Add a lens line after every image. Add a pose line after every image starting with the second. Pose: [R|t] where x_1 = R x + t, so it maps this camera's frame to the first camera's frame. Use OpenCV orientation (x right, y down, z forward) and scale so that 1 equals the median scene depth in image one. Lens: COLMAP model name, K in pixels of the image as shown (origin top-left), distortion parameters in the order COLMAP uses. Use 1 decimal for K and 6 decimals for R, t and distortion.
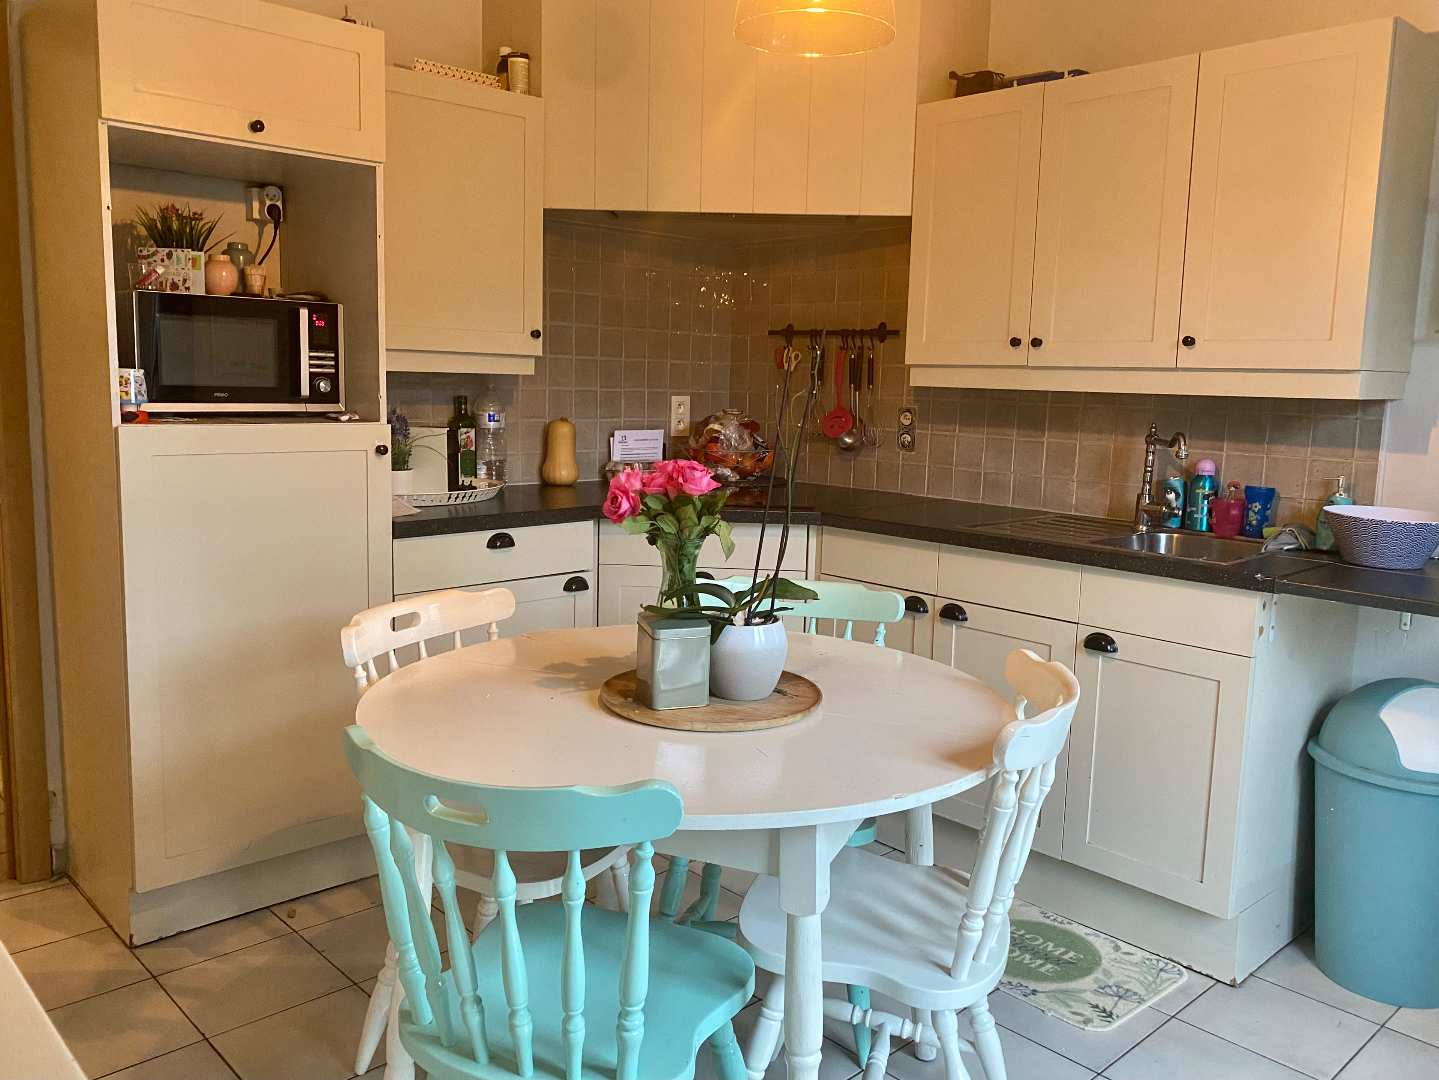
lens RADIAL K [[1147.6, 0, 714.1], [0, 1147.6, 541.3], [0, 0, 1]] dist [0.201889, -0.272465]
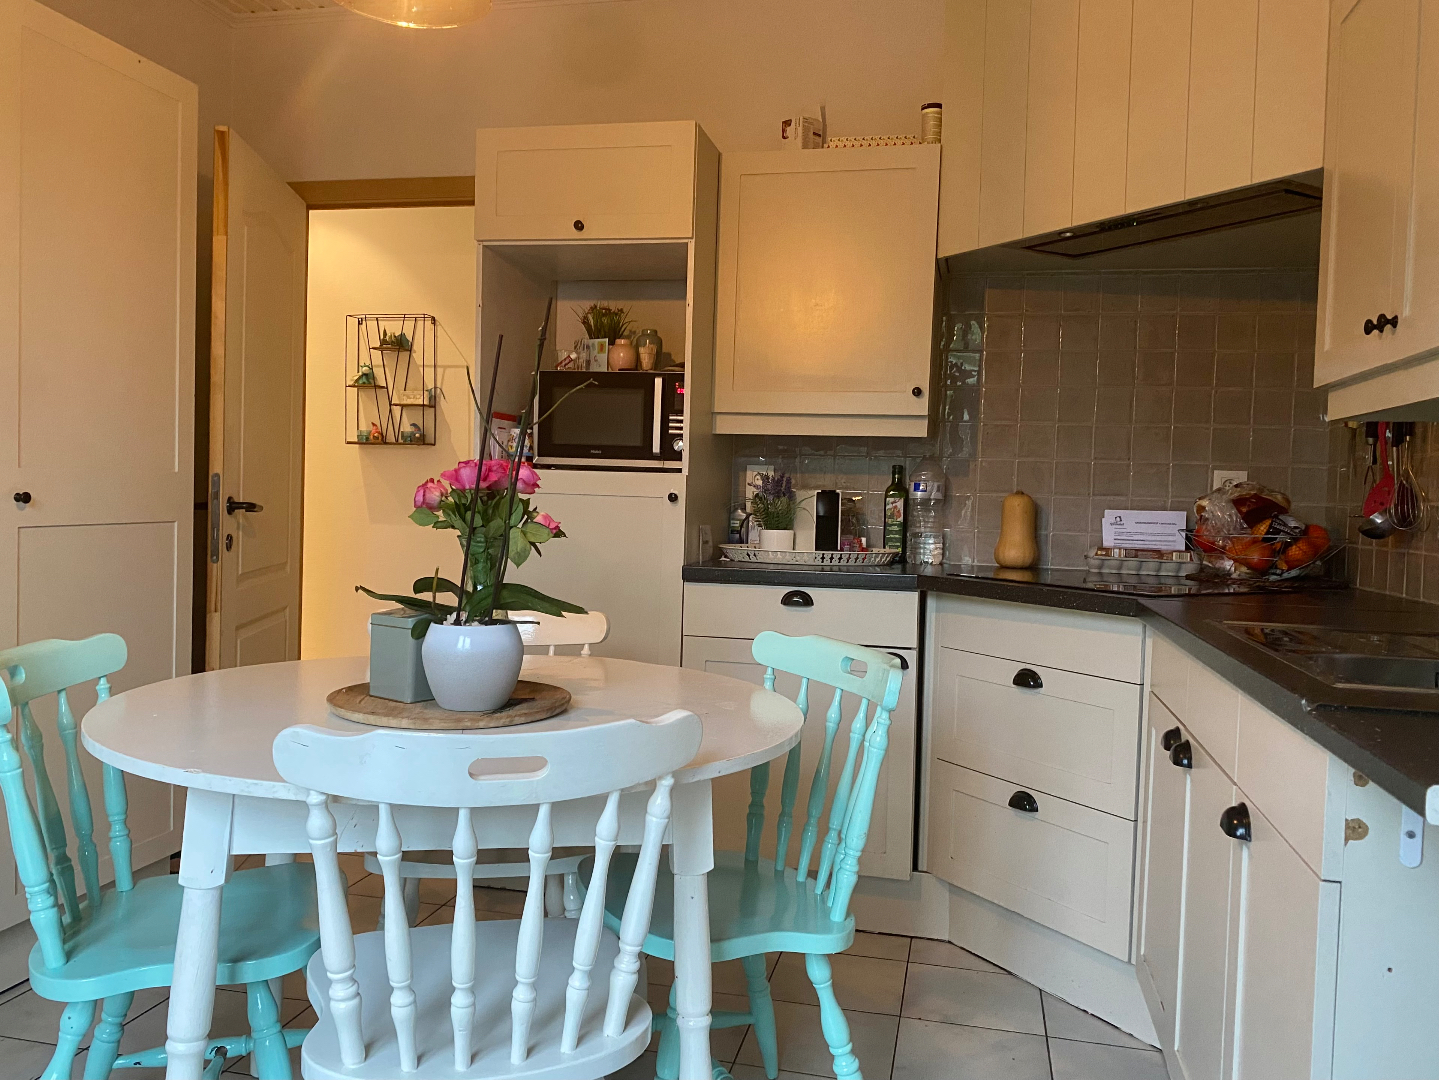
lens RADIAL K [[1147.6, 0, 714.1], [0, 1147.6, 541.3], [0, 0, 1]] dist [0.201889, -0.272465]
pose [[0.562209, 0.024439, -0.826634, 0.563532], [-0.140353, 0.987883, -0.066250, 0.025365], [0.814998, 0.153267, 0.558826, 0.397712]]
